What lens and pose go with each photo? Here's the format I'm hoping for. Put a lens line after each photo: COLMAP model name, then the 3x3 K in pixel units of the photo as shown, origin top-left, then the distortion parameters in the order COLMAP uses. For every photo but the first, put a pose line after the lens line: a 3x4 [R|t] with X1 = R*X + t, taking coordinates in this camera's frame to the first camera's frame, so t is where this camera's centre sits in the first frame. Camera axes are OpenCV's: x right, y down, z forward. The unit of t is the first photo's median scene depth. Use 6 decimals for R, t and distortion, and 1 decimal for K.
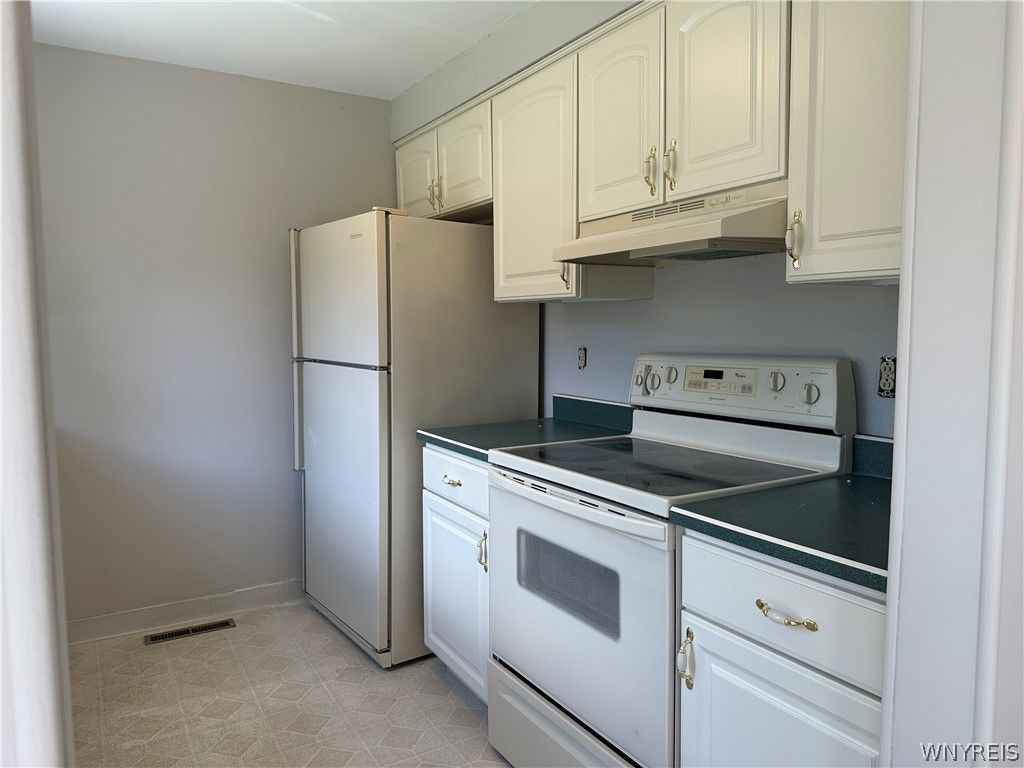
lens RADIAL K [[724.9, 0, 506.8], [0, 724.9, 379.9], [0, 0, 1]] dist [0.072562, -0.091756]
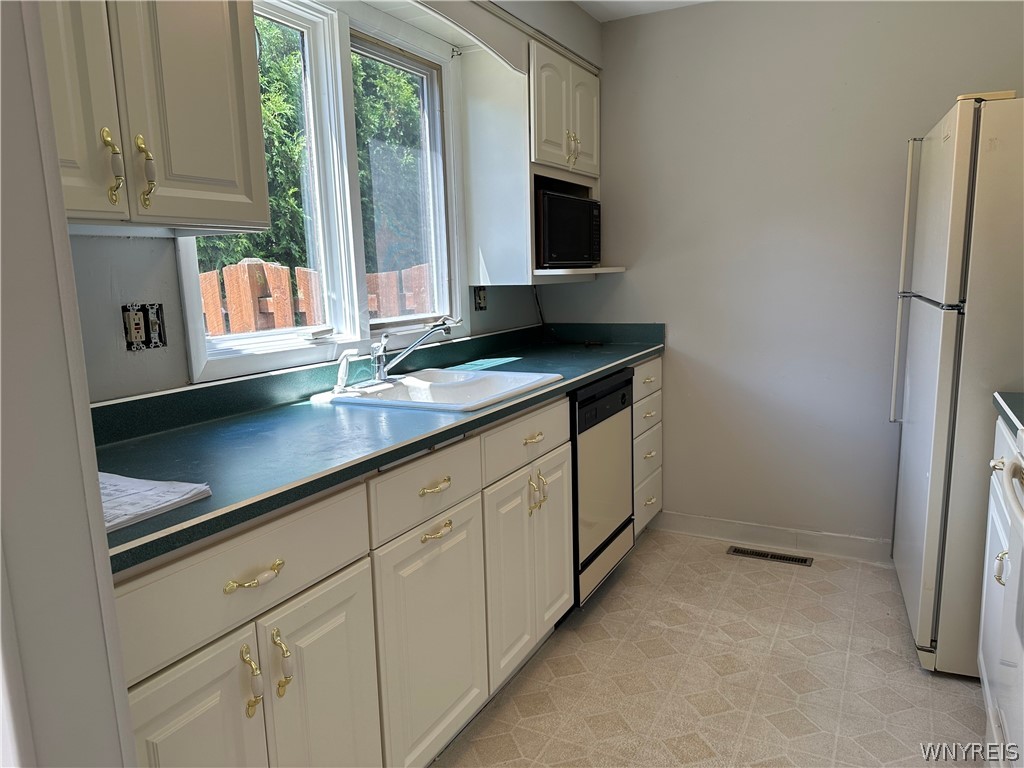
lens RADIAL K [[716.4, 0, 510.7], [0, 716.4, 390.9], [0, 0, 1]] dist [0.075129, -0.106435]
pose [[0.521170, 0.126484, -0.844028, 0.249840], [-0.035586, 0.991318, 0.126583, -0.008247], [0.852711, -0.035935, 0.521146, 0.184327]]
